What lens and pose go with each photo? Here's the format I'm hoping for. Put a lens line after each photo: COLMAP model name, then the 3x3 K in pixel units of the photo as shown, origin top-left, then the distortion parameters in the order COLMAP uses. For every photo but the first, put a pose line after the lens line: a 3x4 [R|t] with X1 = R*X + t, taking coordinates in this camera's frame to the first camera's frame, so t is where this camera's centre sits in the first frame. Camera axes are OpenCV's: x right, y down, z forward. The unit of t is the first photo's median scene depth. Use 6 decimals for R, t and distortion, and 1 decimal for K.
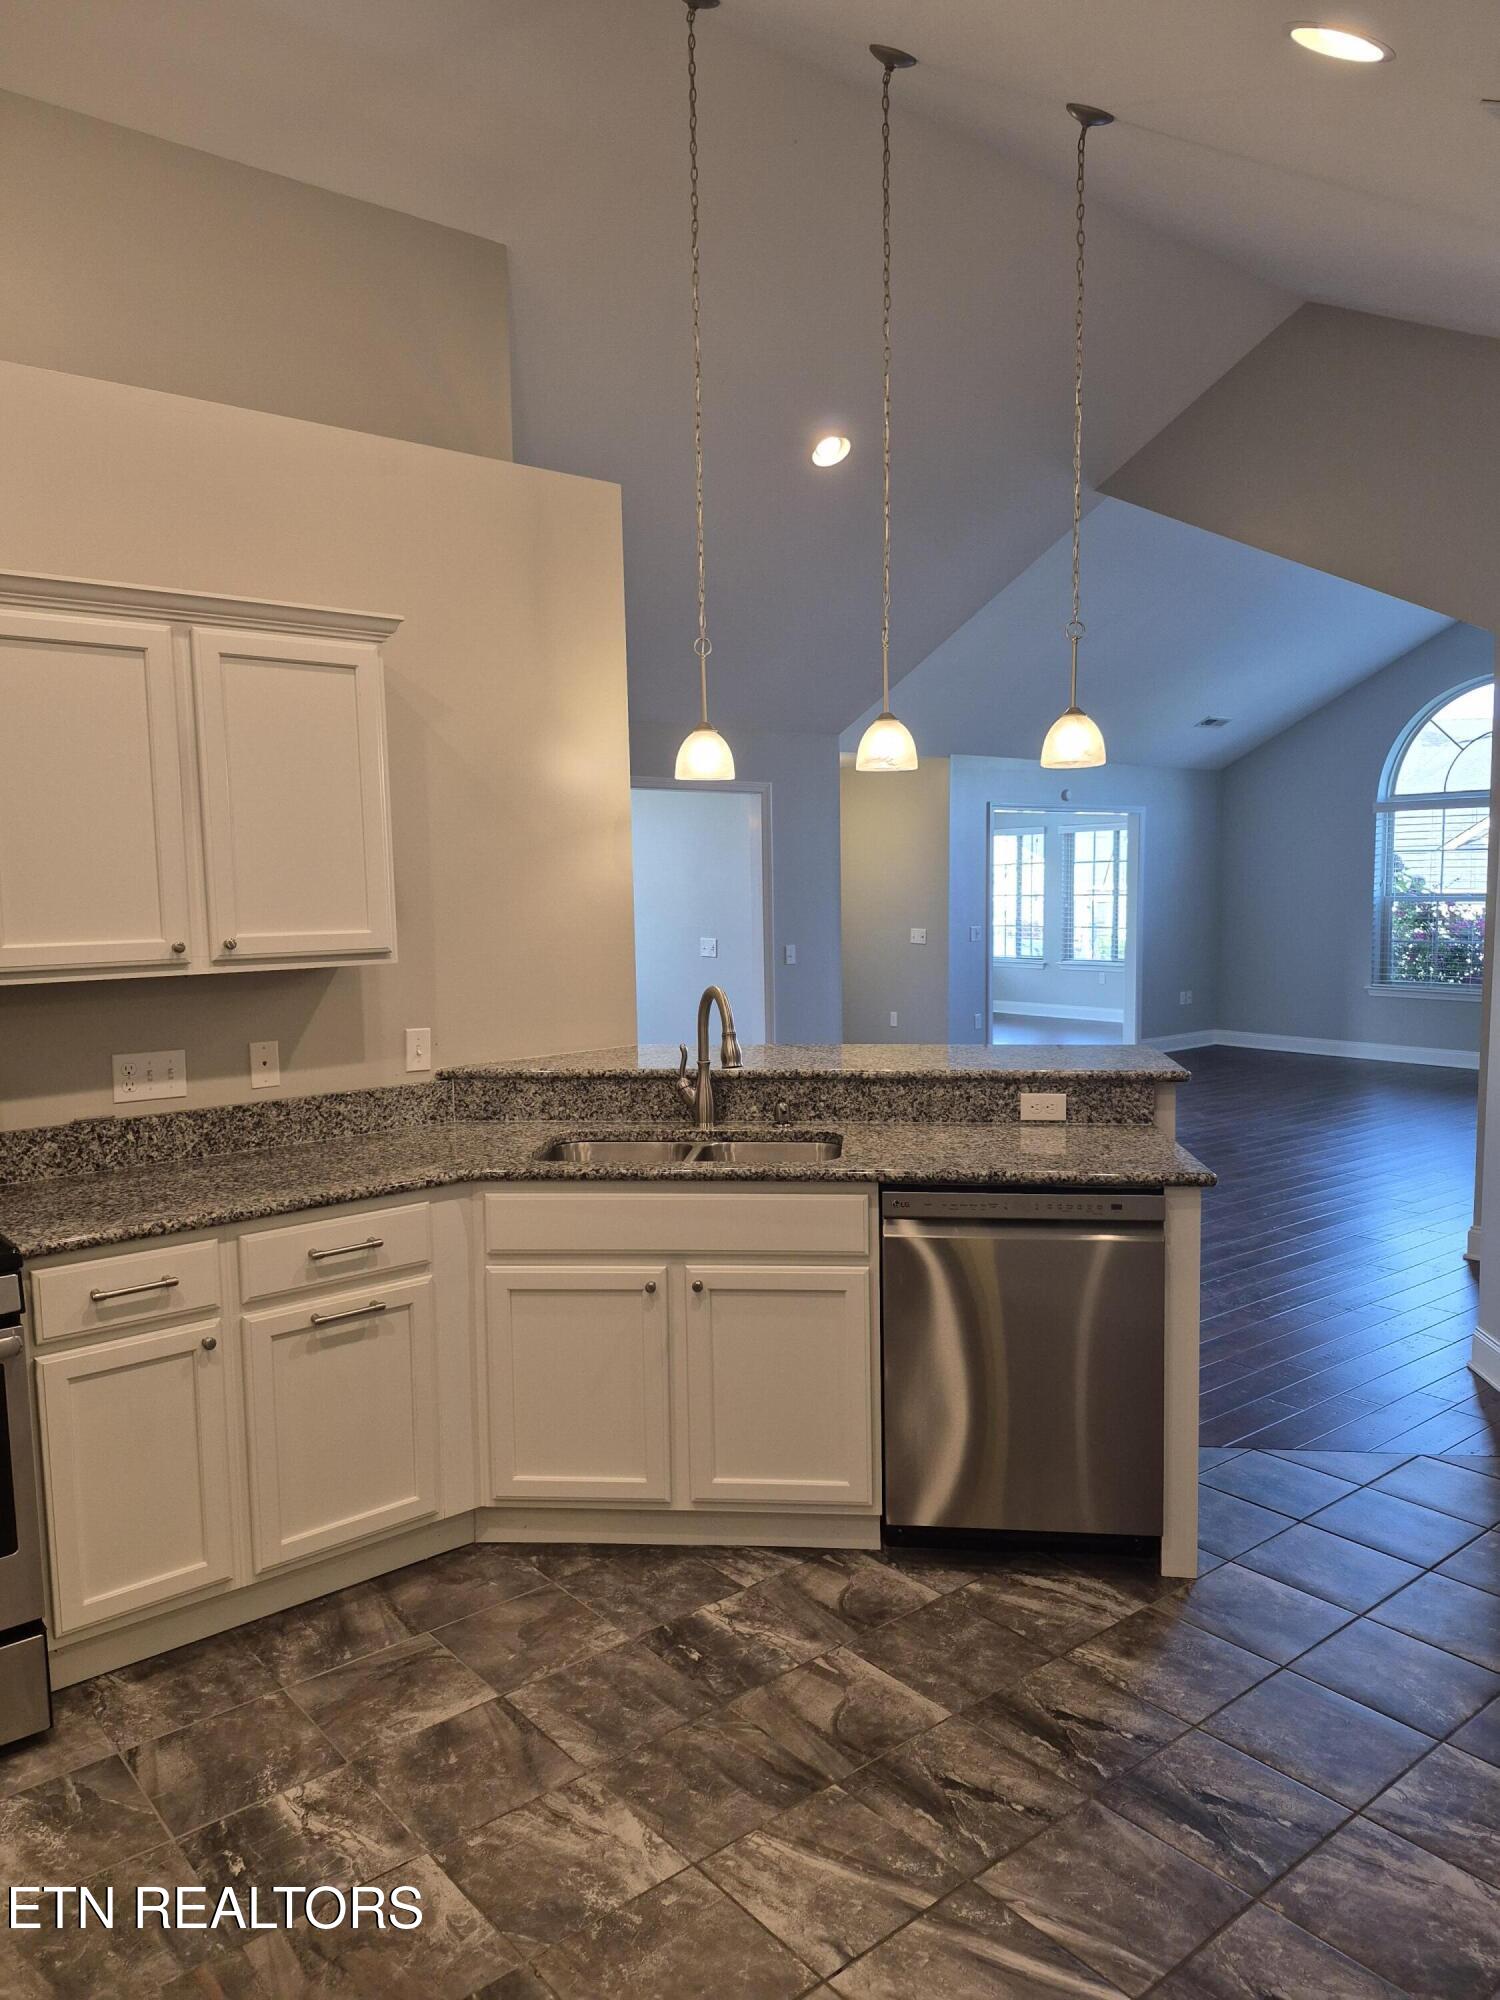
lens RADIAL K [[1380.3, 0, 738.6], [0, 1380.3, 1015.6], [0, 0, 1]] dist [0.077118, -0.087785]
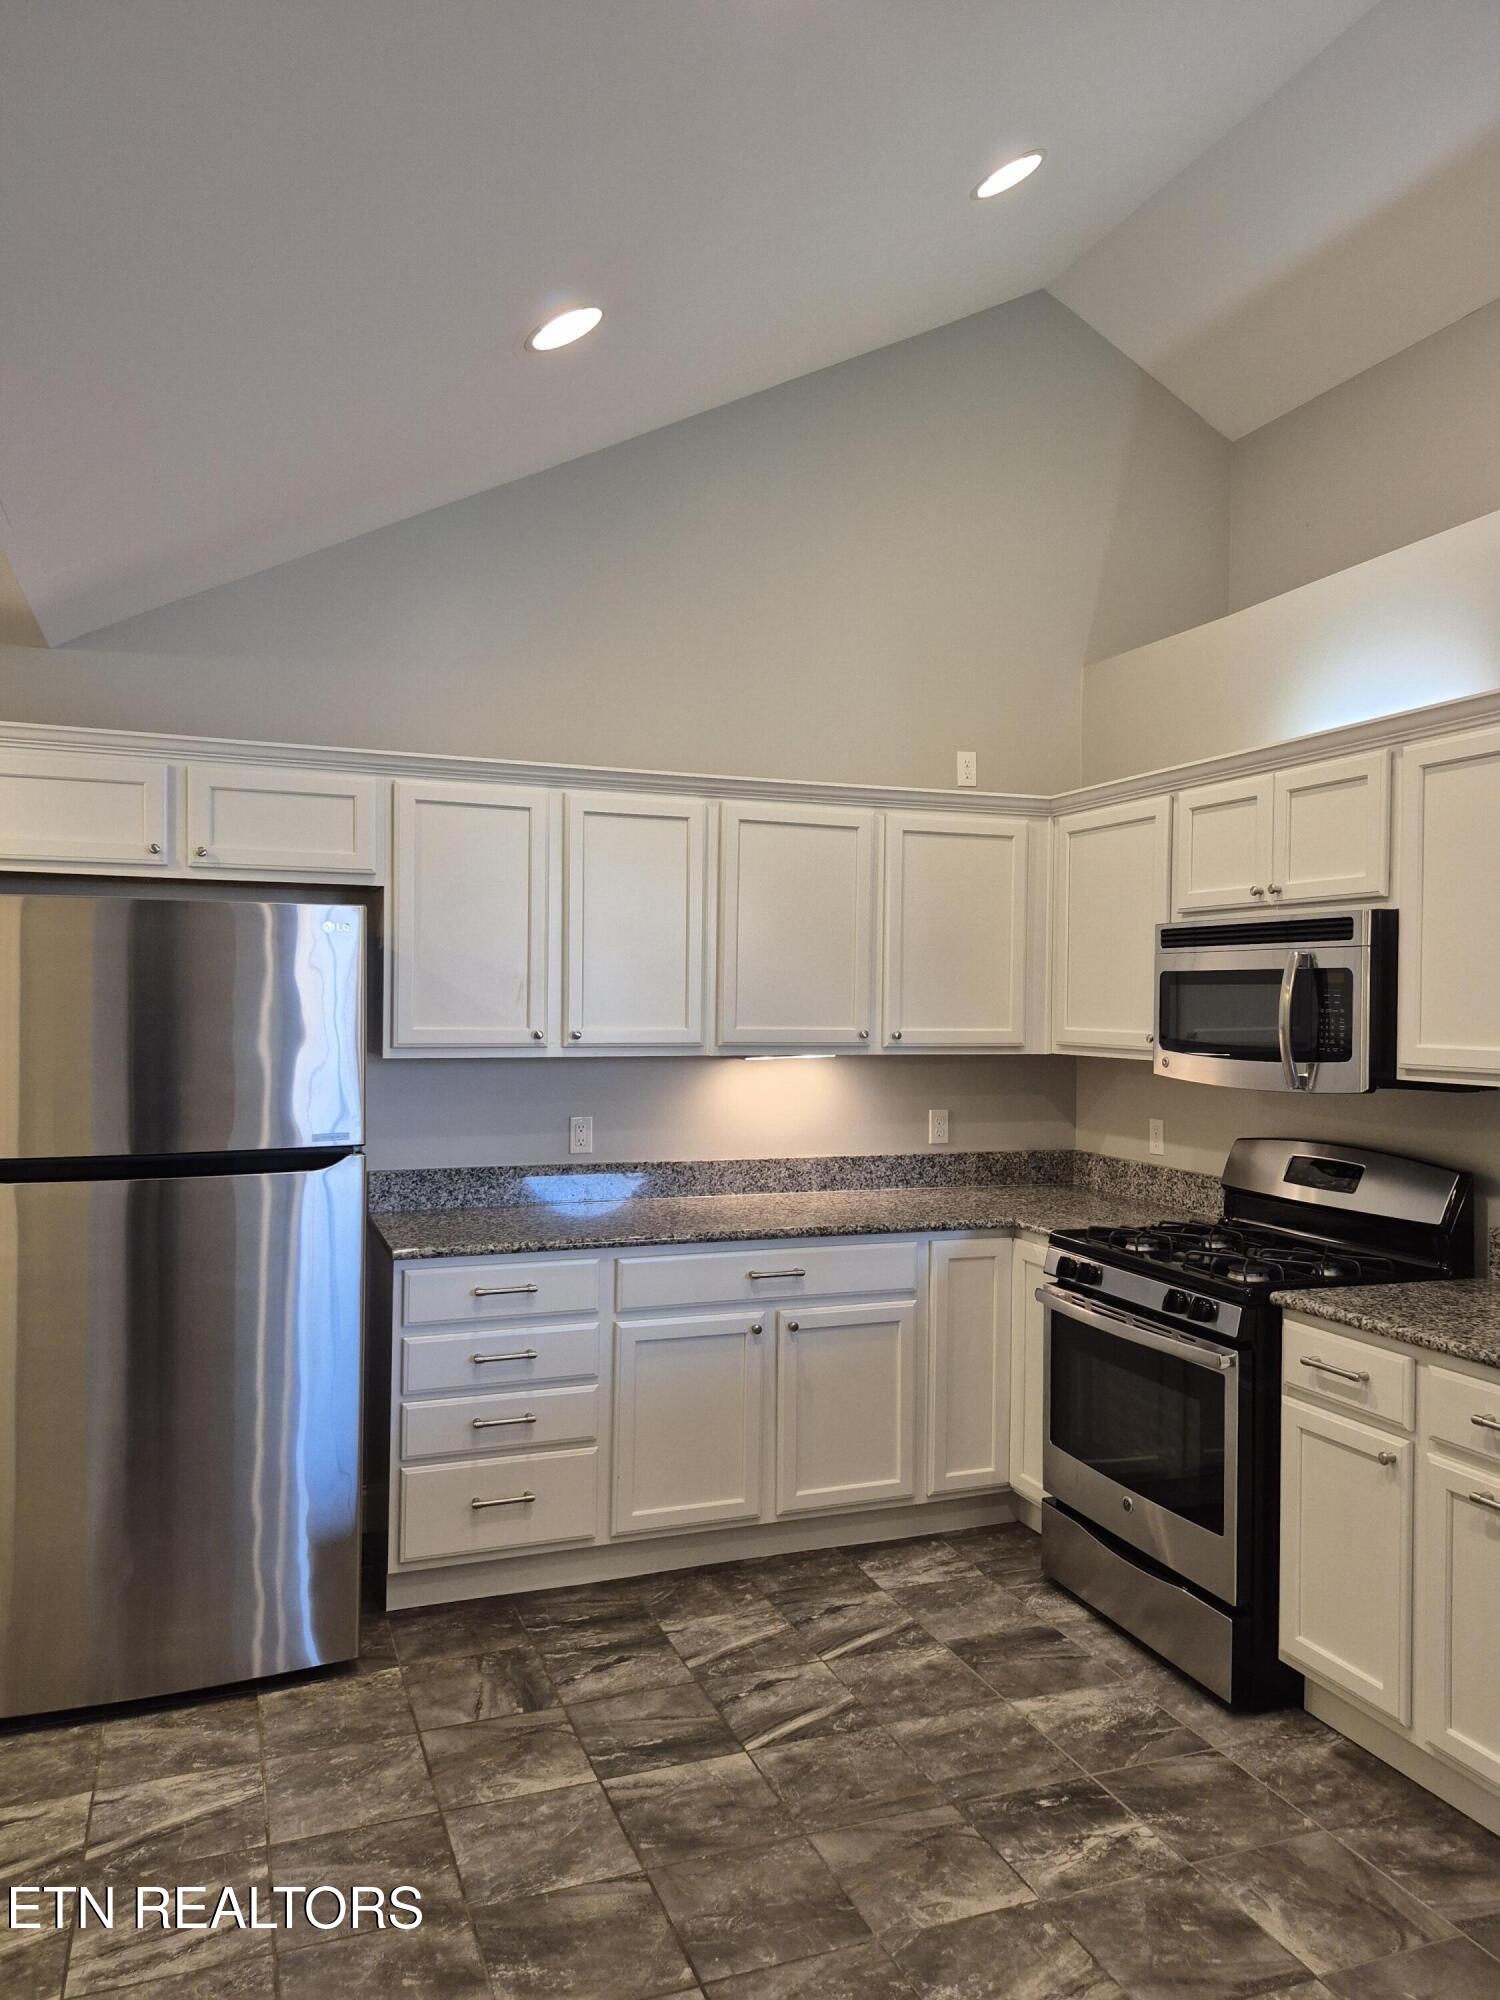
lens RADIAL K [[1380.3, 0, 745.9], [0, 1380.3, 1001.0], [0, 0, 1]] dist [0.077118, -0.087785]
pose [[-0.312693, 0.014411, -0.949745, 0.553703], [-0.099754, 0.993857, 0.047924, -0.068507], [0.944602, 0.109726, -0.309335, 0.686691]]
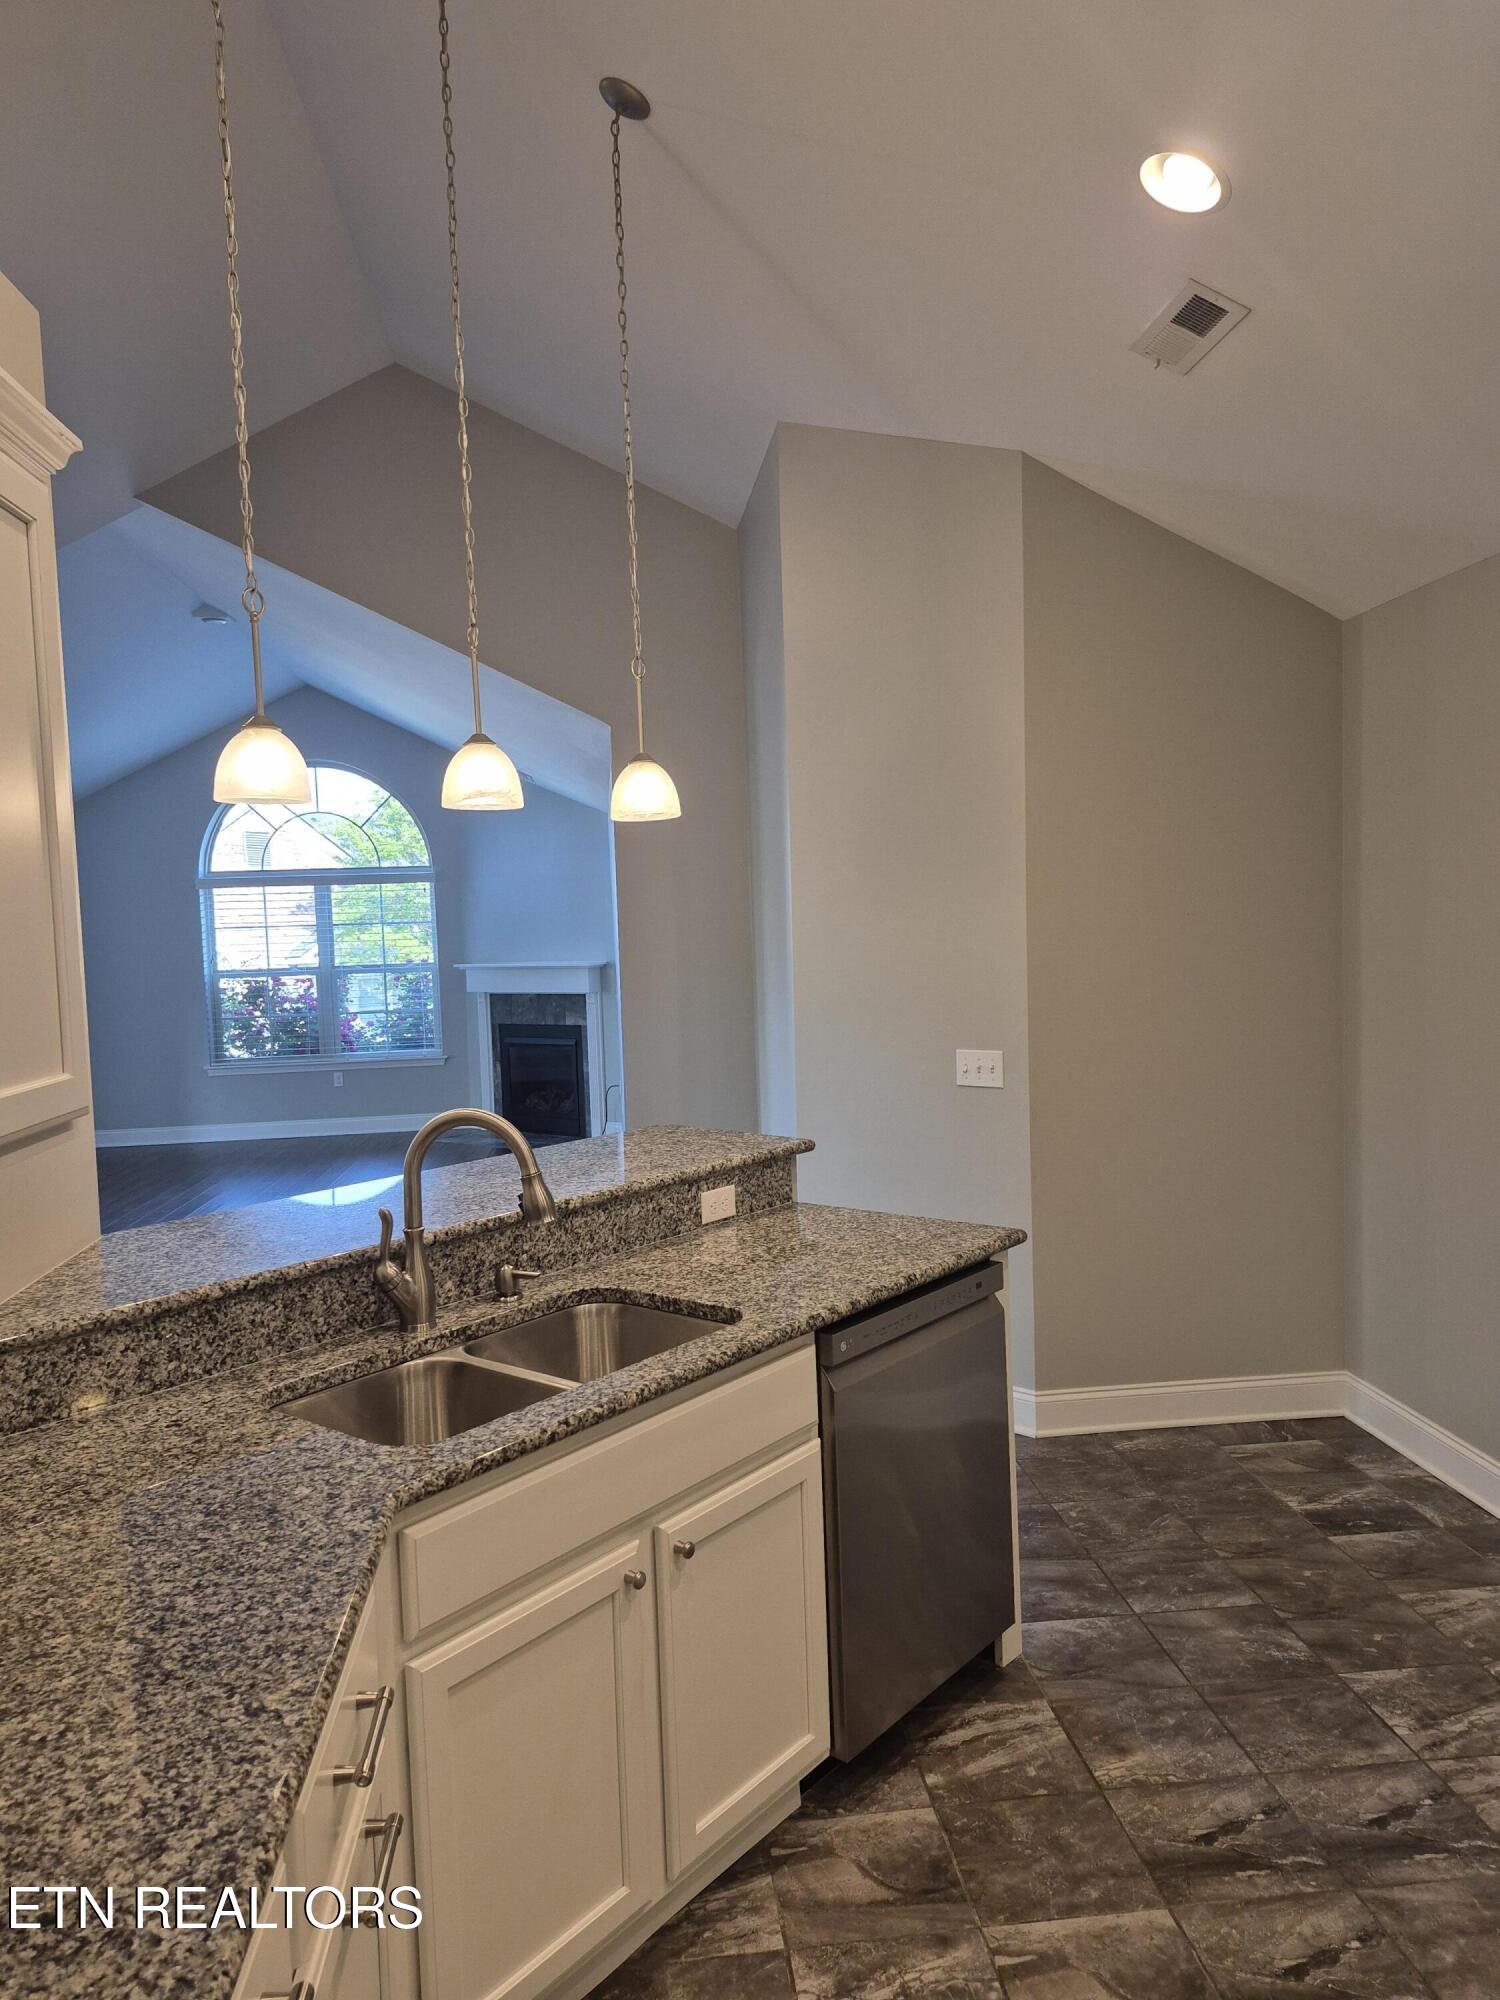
lens RADIAL K [[1380.3, 0, 739.7], [0, 1380.3, 999.6], [0, 0, 1]] dist [0.077118, -0.087785]
pose [[0.550708, -0.051956, 0.833080, -0.508941], [0.110543, 0.993809, -0.011094, -0.052996], [-0.827346, 0.098201, 0.553042, 0.521040]]
